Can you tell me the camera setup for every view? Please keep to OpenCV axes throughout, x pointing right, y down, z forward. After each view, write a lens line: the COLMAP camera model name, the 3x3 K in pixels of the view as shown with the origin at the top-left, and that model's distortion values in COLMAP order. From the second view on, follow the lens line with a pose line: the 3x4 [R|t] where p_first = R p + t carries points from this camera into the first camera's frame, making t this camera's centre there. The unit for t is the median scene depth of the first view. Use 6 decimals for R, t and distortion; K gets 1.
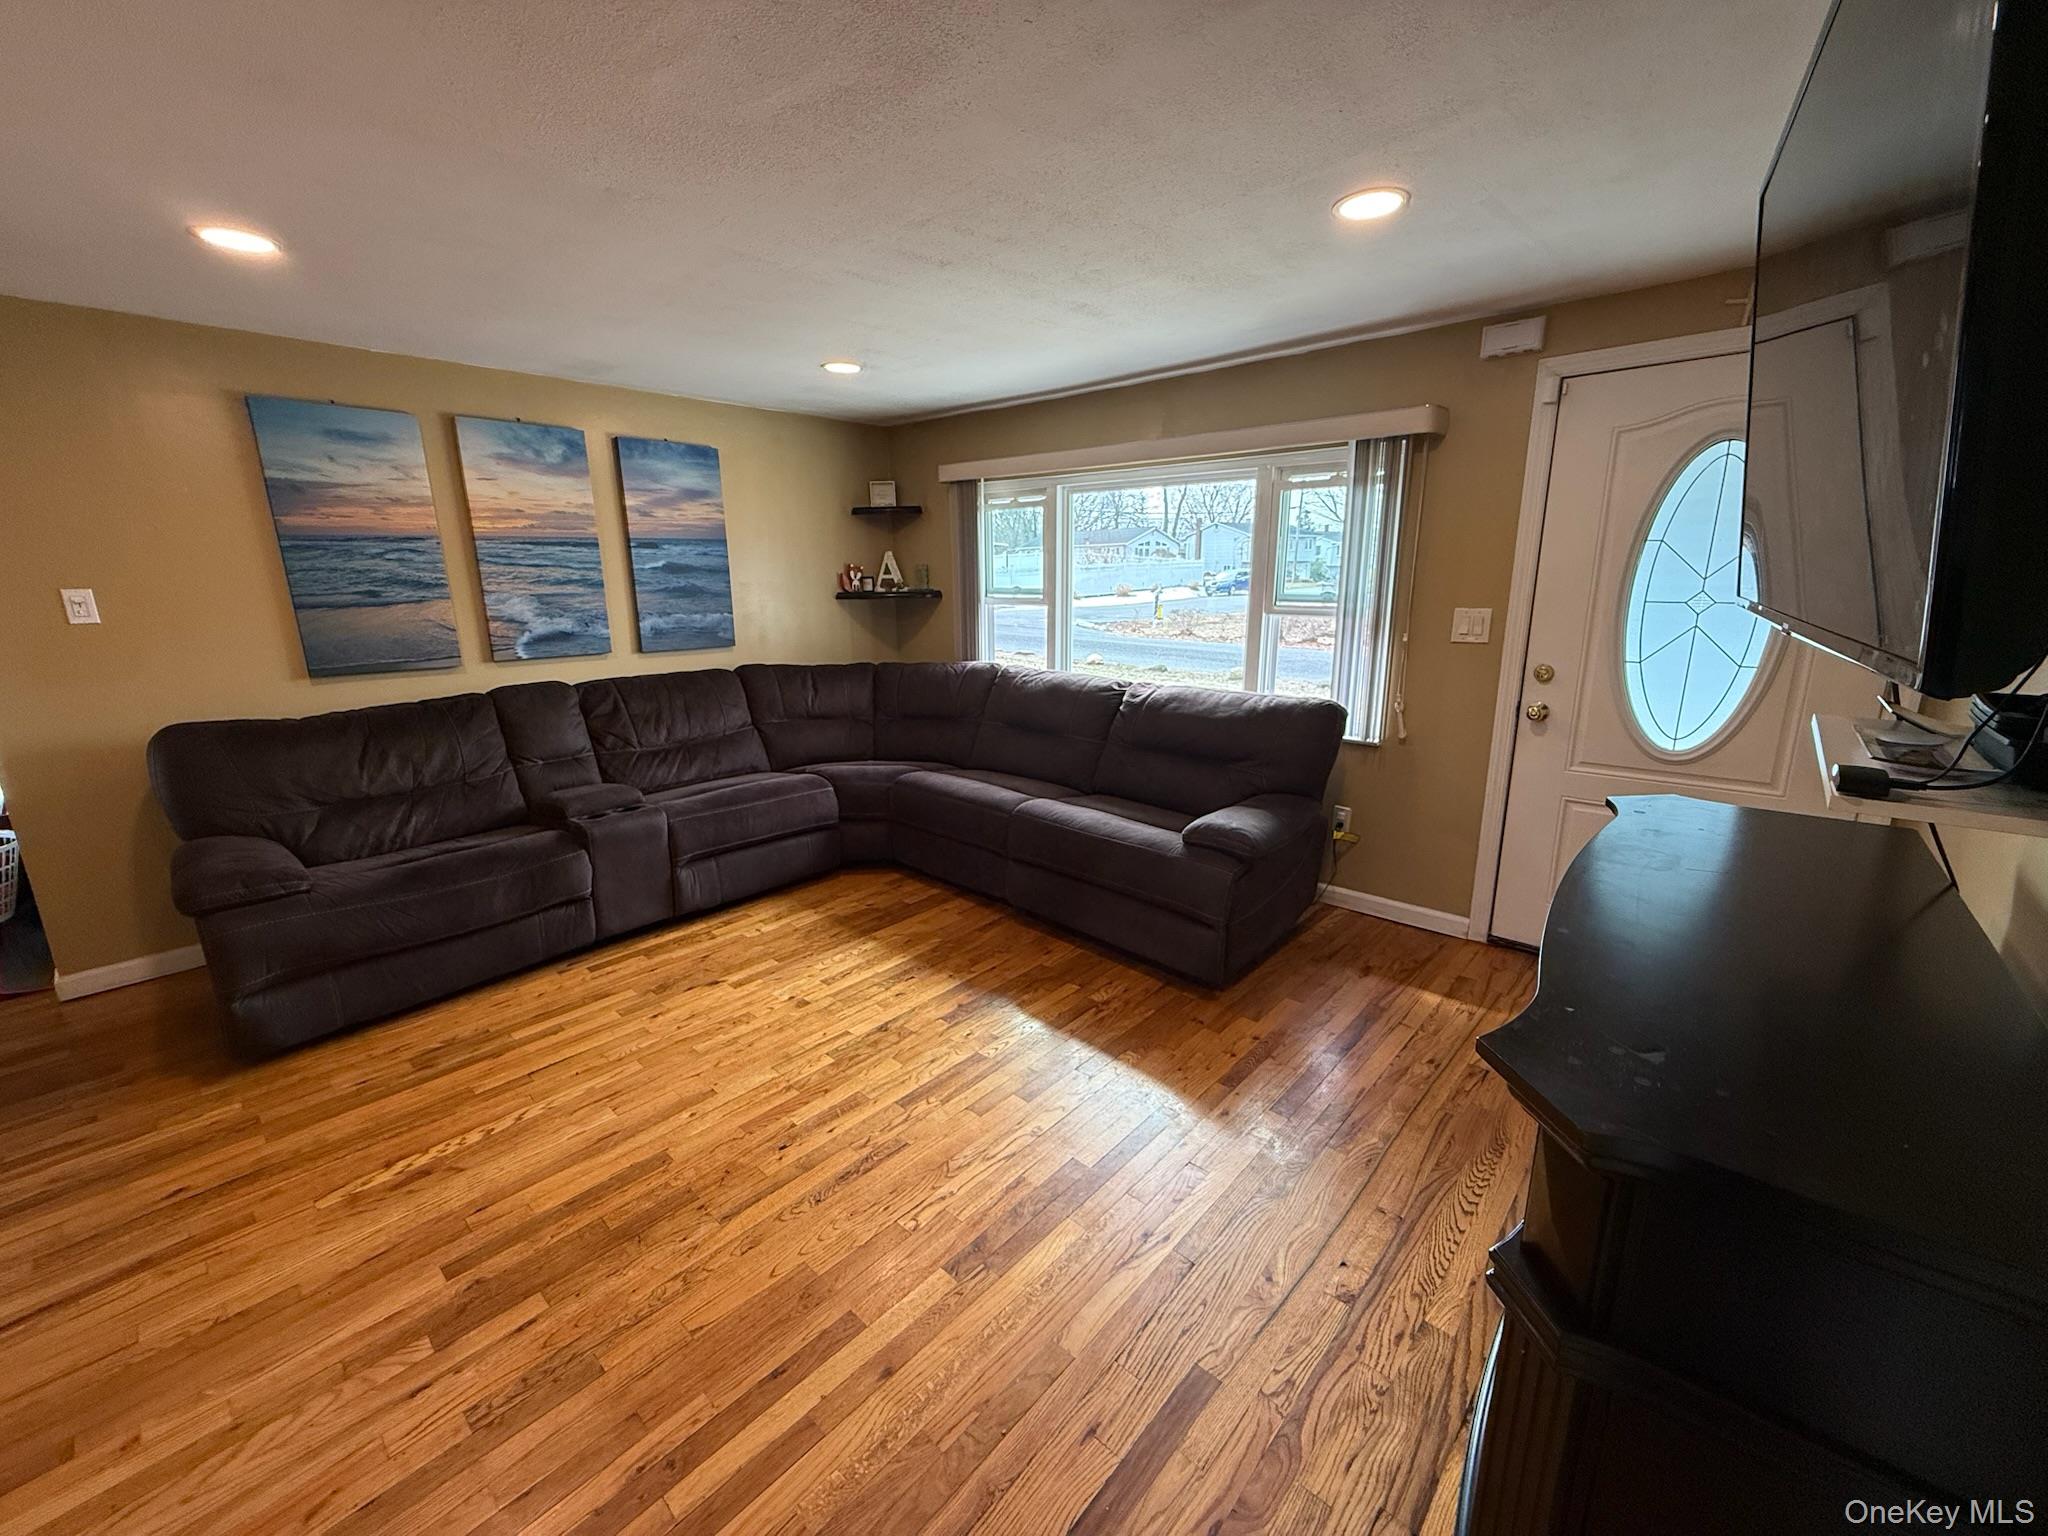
lens RADIAL K [[826.4, 0, 1024.0], [0, 826.4, 768.0], [0, 0, 1]] dist [0.000263, -0.000231]
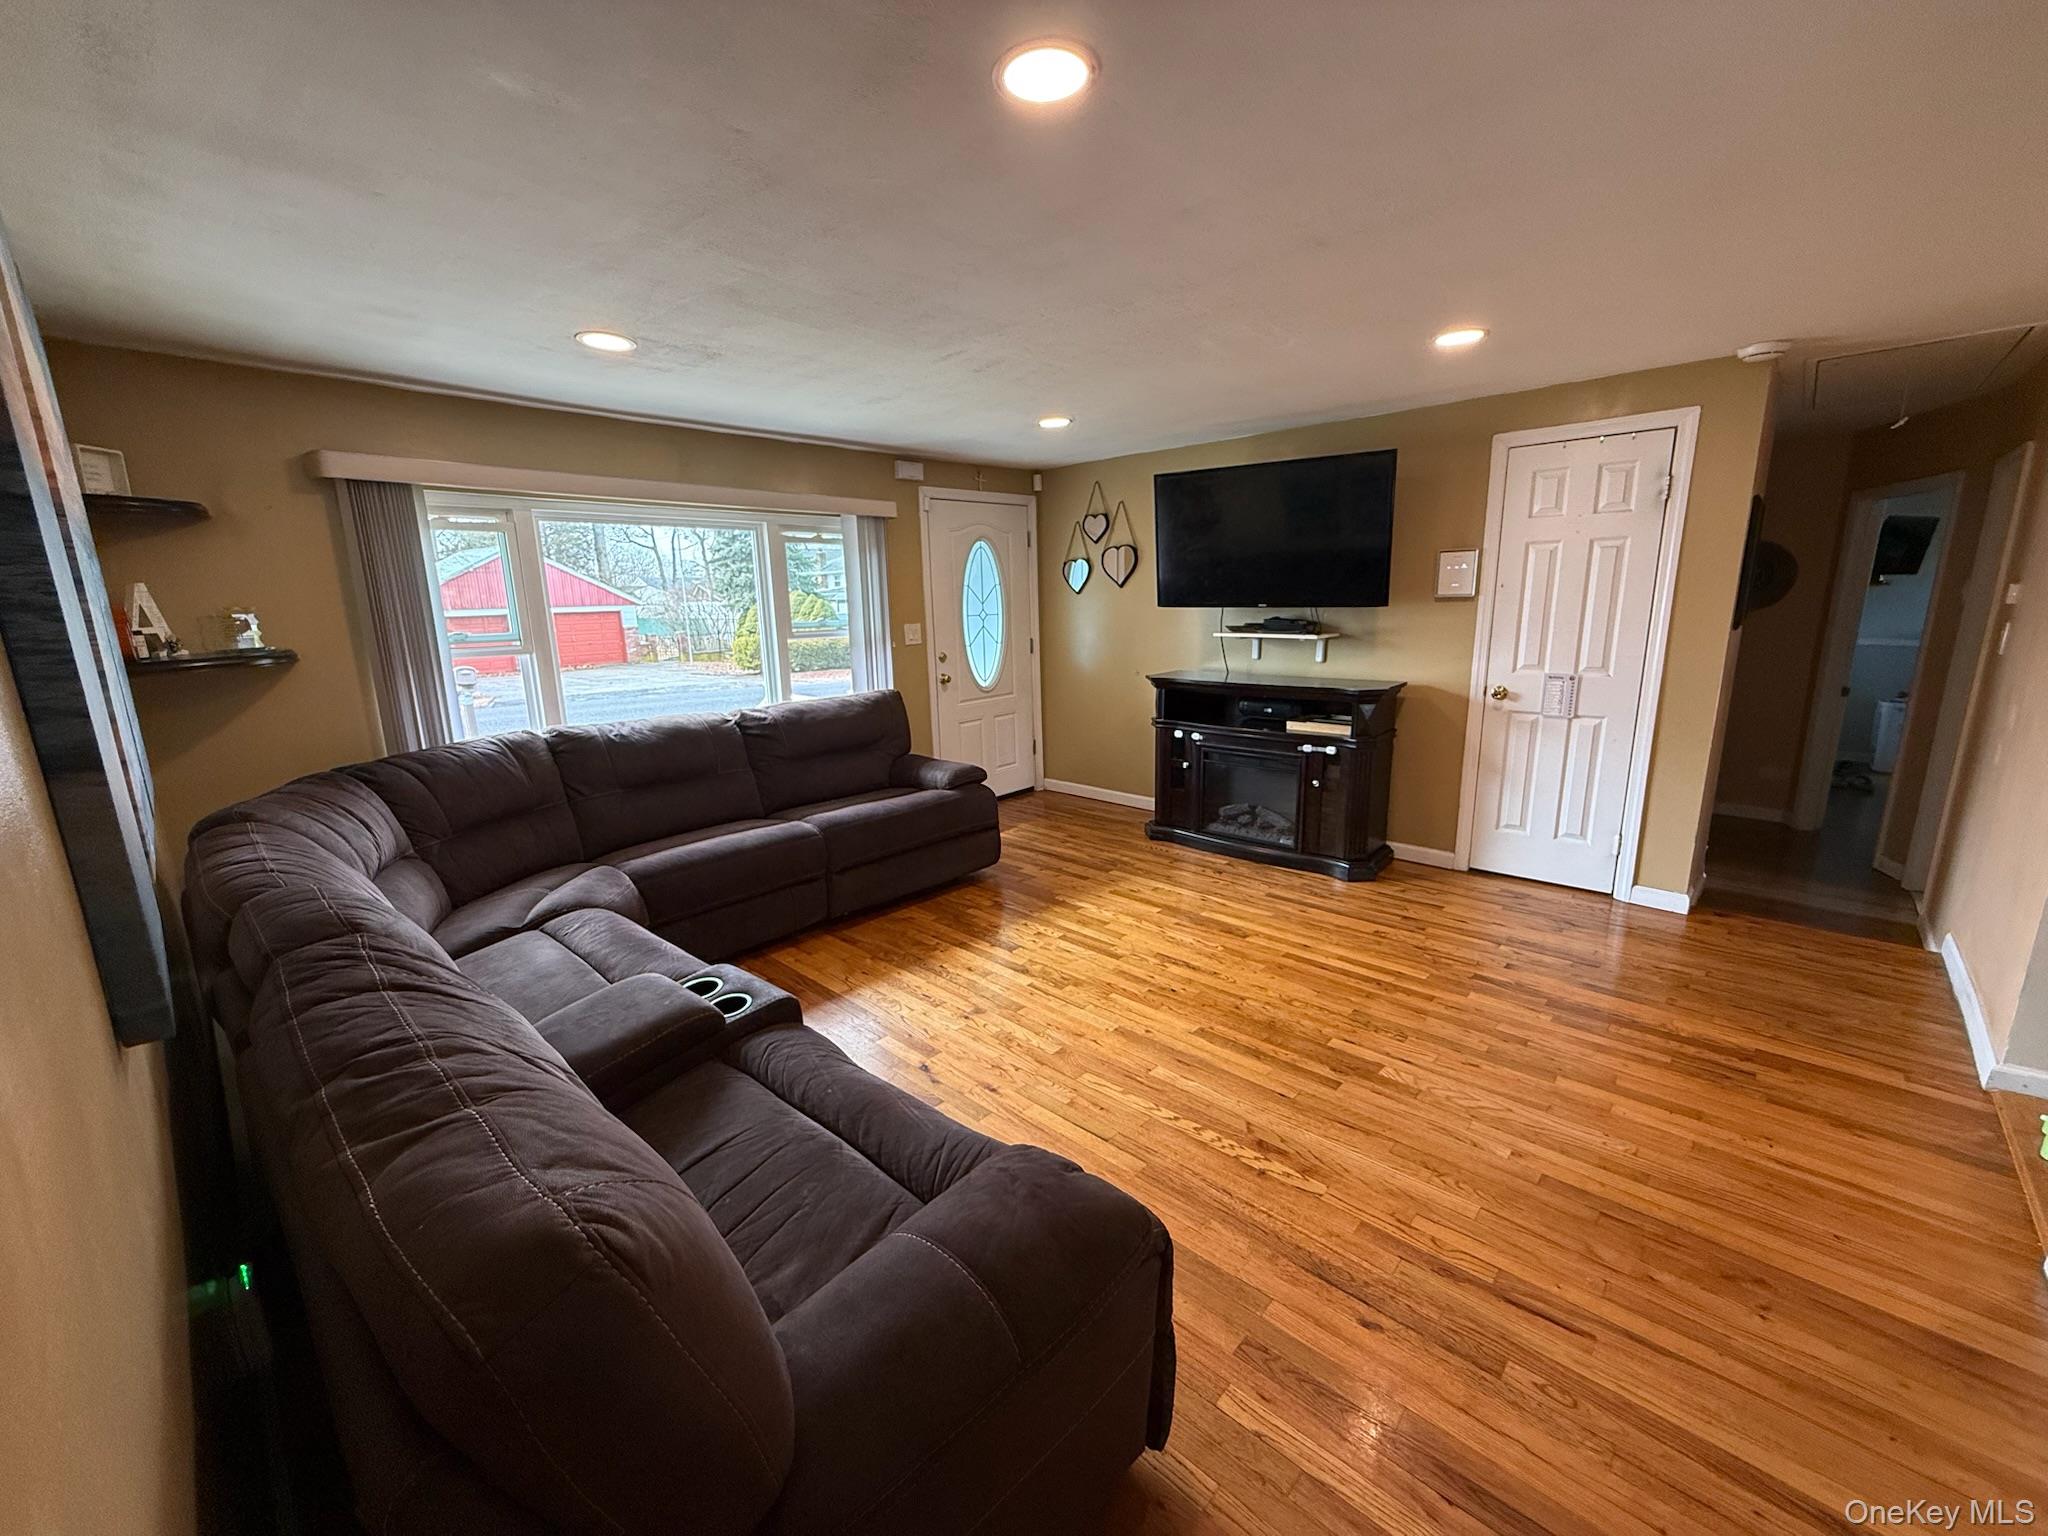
lens RADIAL K [[807.5, 0, 1024.0], [0, 807.5, 768.0], [0, 0, 1]] dist [0.001037, 0.000139]
pose [[0.010511, -0.201997, 0.979330, -1.474127], [0.257991, 0.946773, 0.192513, -0.227942], [-0.966090, 0.250635, 0.062065, 0.984882]]
